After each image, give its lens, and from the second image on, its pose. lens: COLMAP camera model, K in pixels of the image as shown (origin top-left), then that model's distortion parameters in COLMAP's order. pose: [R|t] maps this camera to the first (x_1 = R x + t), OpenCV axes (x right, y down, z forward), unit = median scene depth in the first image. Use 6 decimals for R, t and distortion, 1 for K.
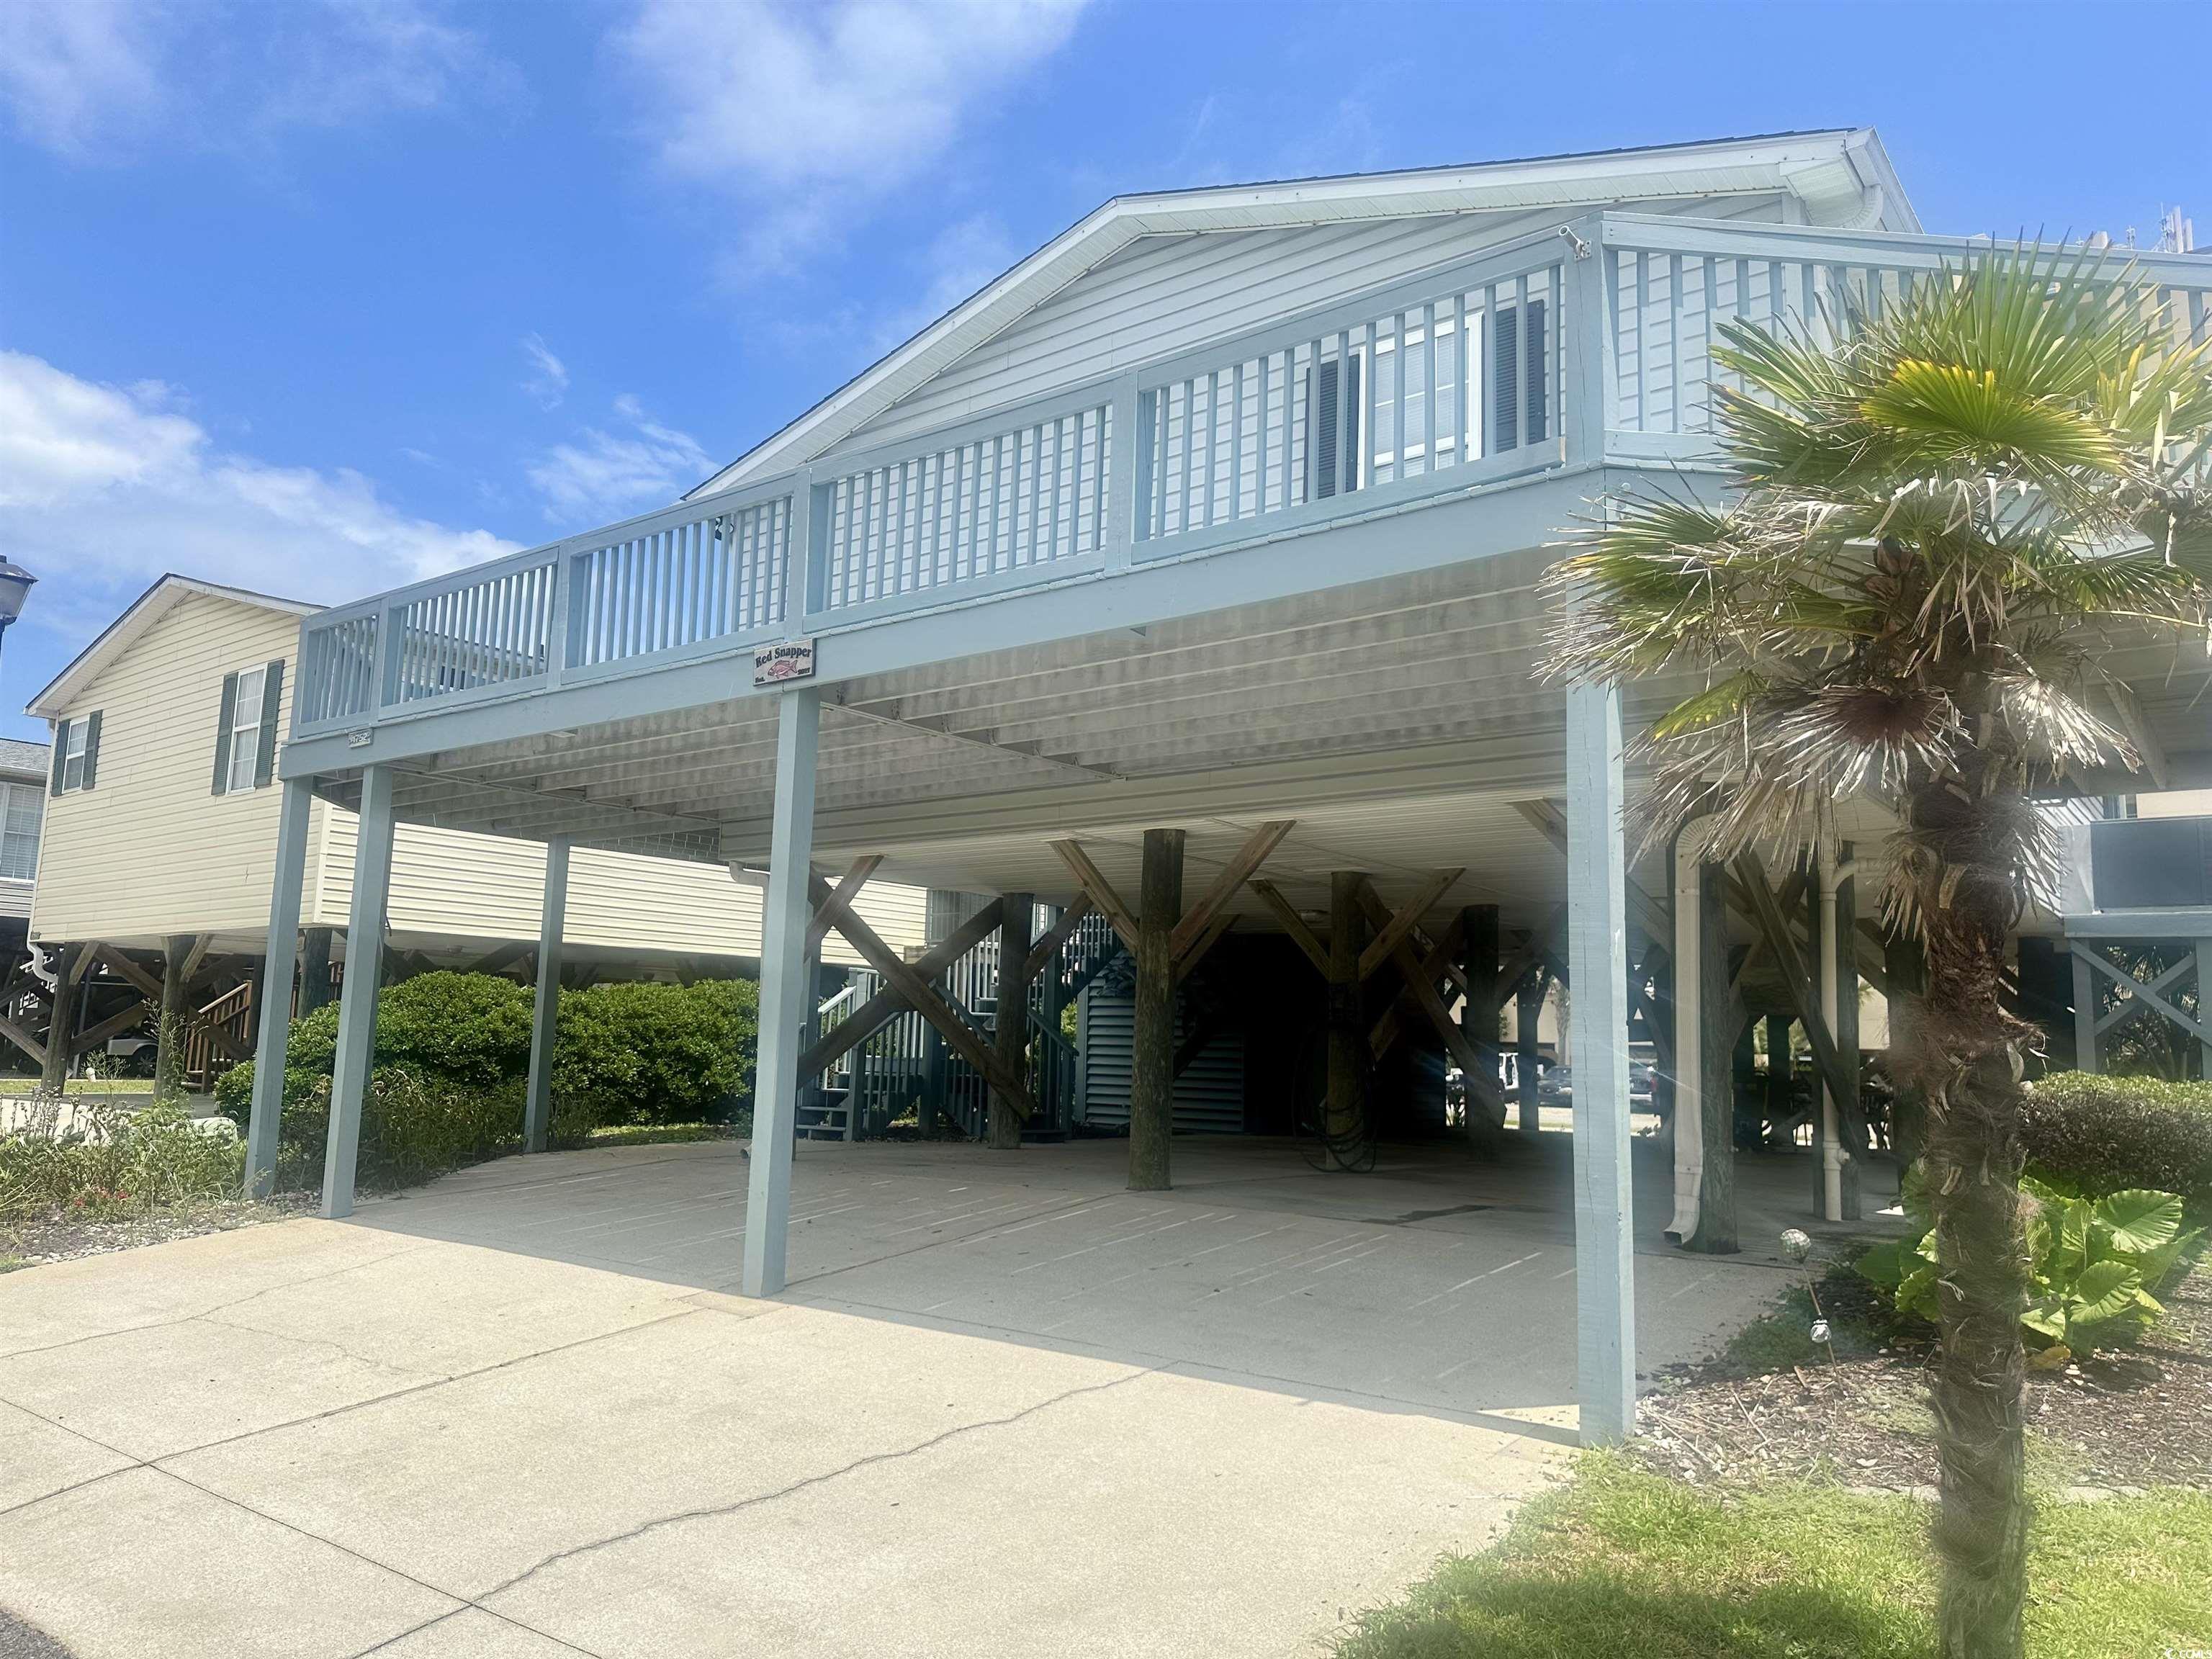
lens RADIAL K [[1542.1, 0, 1106.0], [0, 1542.1, 829.5], [0, 0, 1]] dist [0.095268, -0.197047]
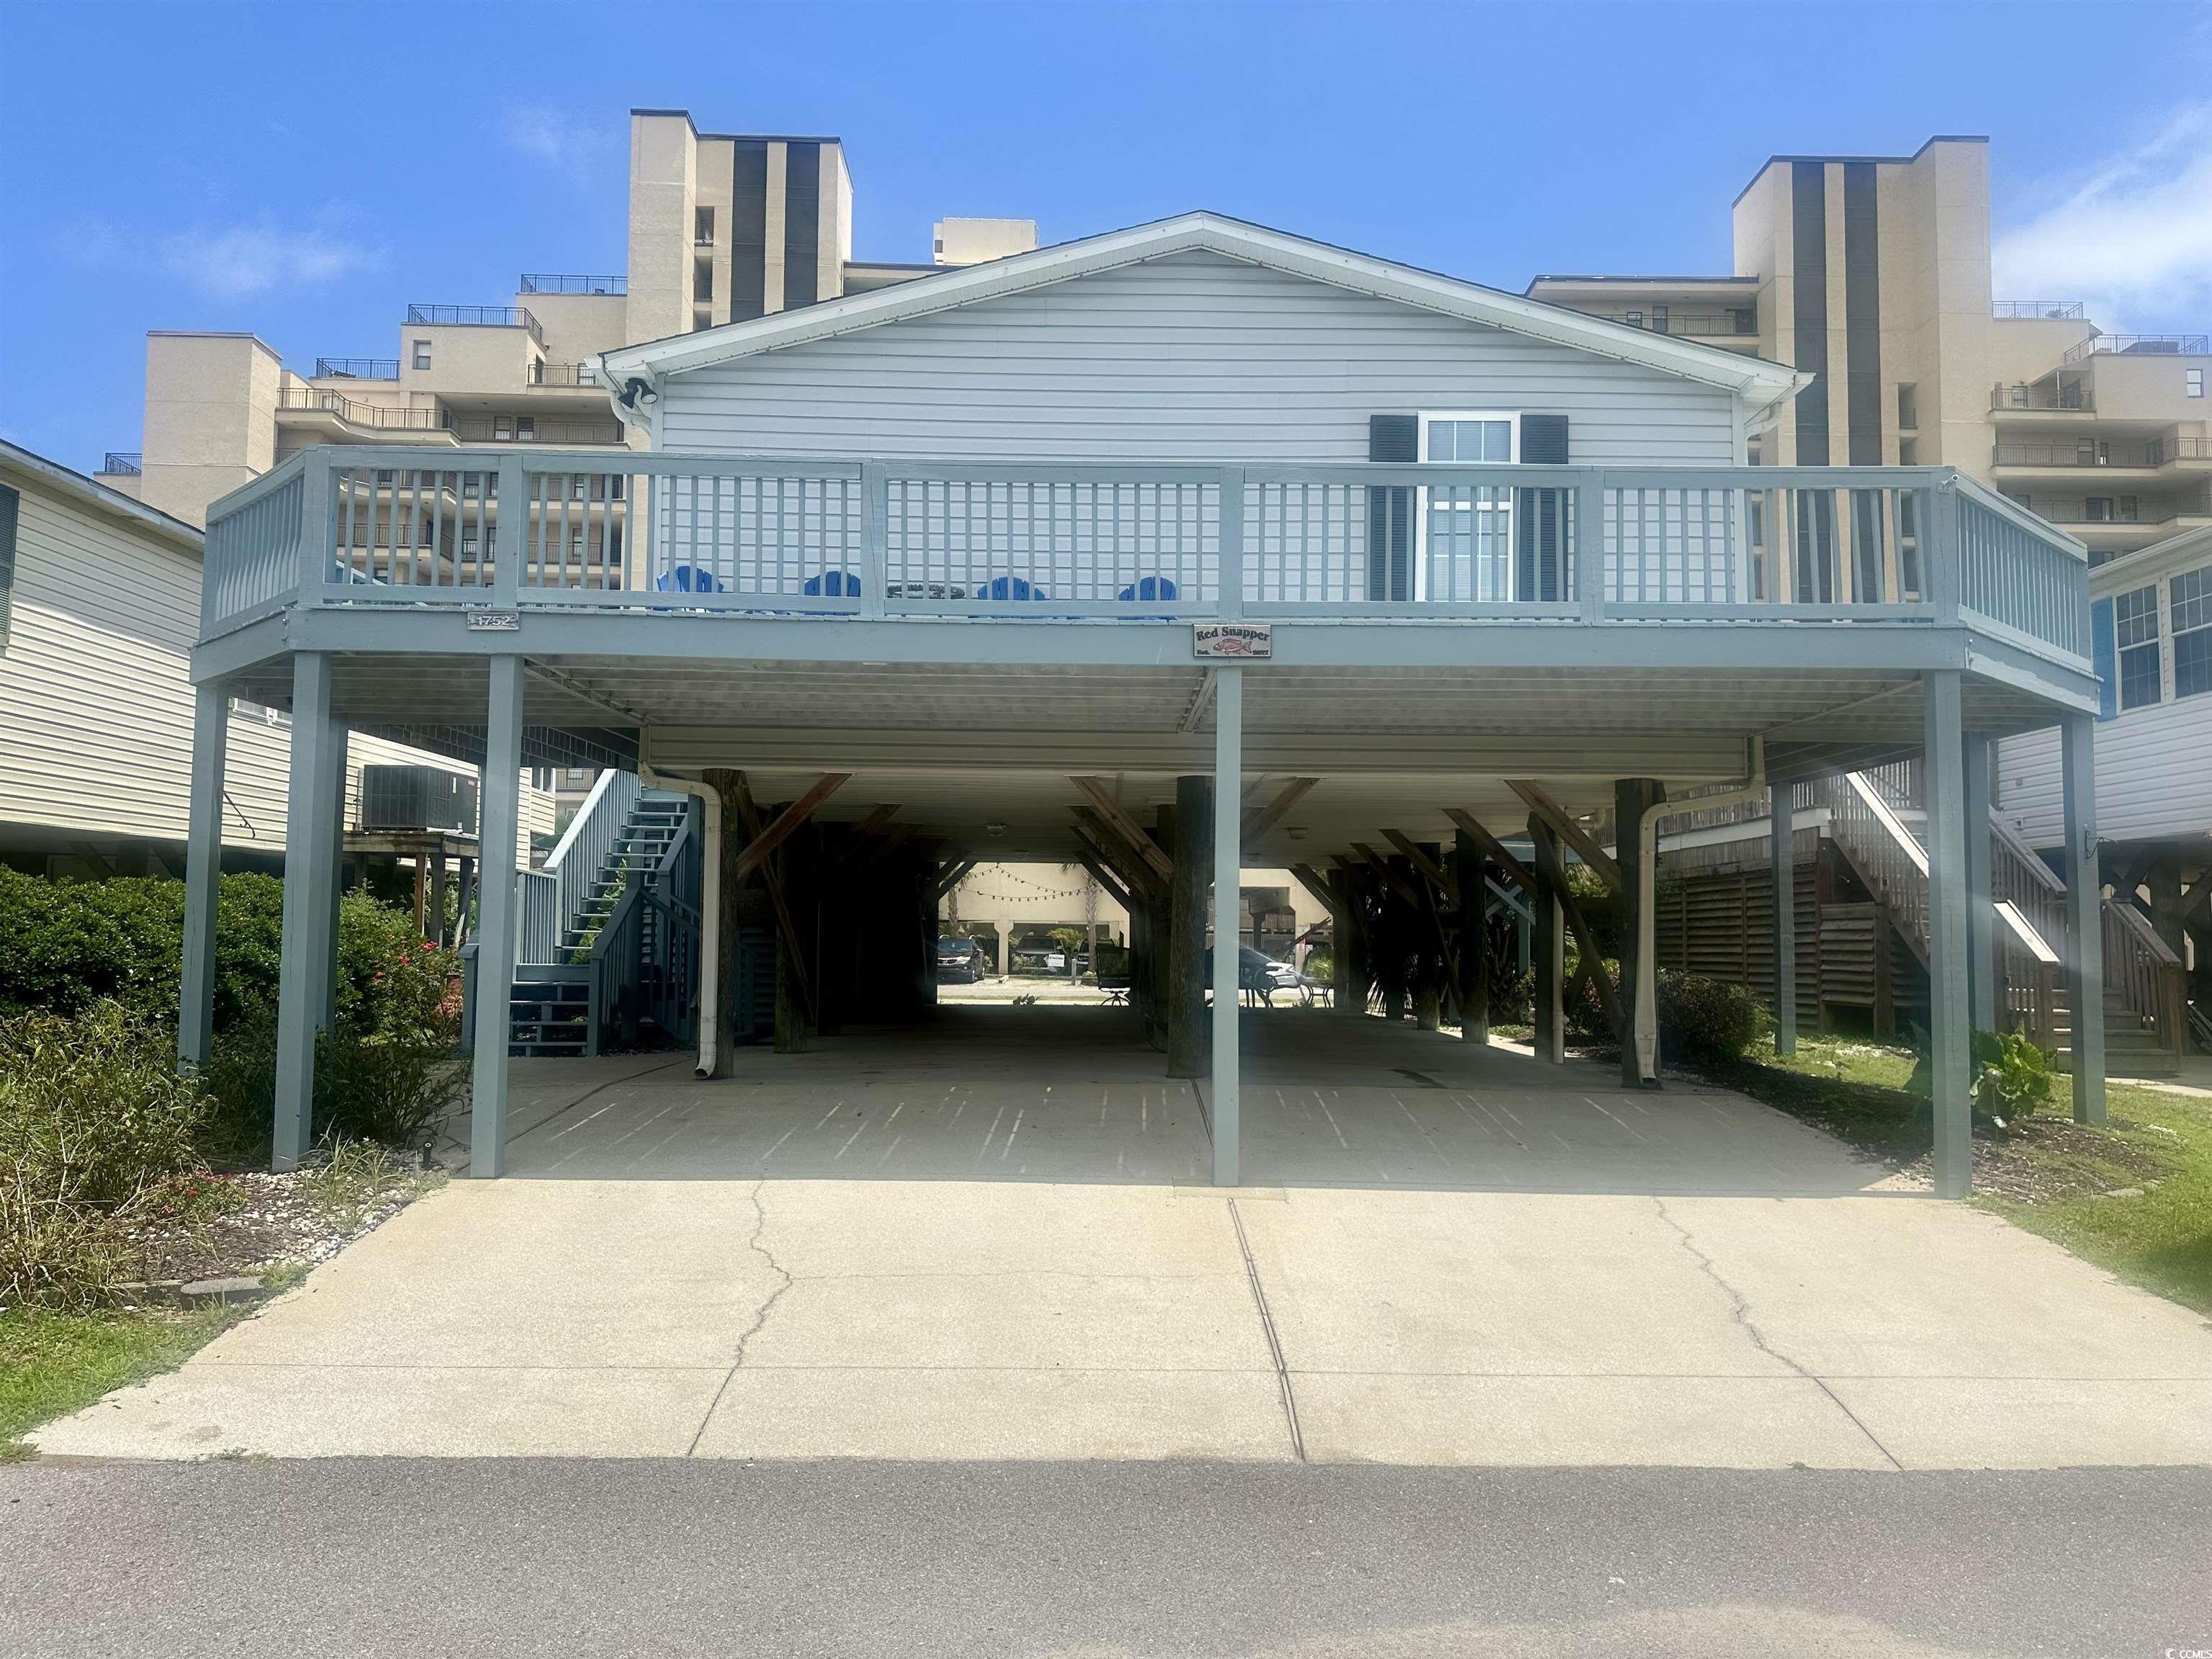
lens RADIAL K [[1542.1, 0, 1106.0], [0, 1542.1, 829.5], [0, 0, 1]] dist [0.095268, -0.197047]
pose [[0.781089, 0.024490, 0.623939, -0.755448], [-0.078838, 0.995102, 0.059637, -0.023681], [-0.619423, -0.095772, 0.779194, 0.126589]]
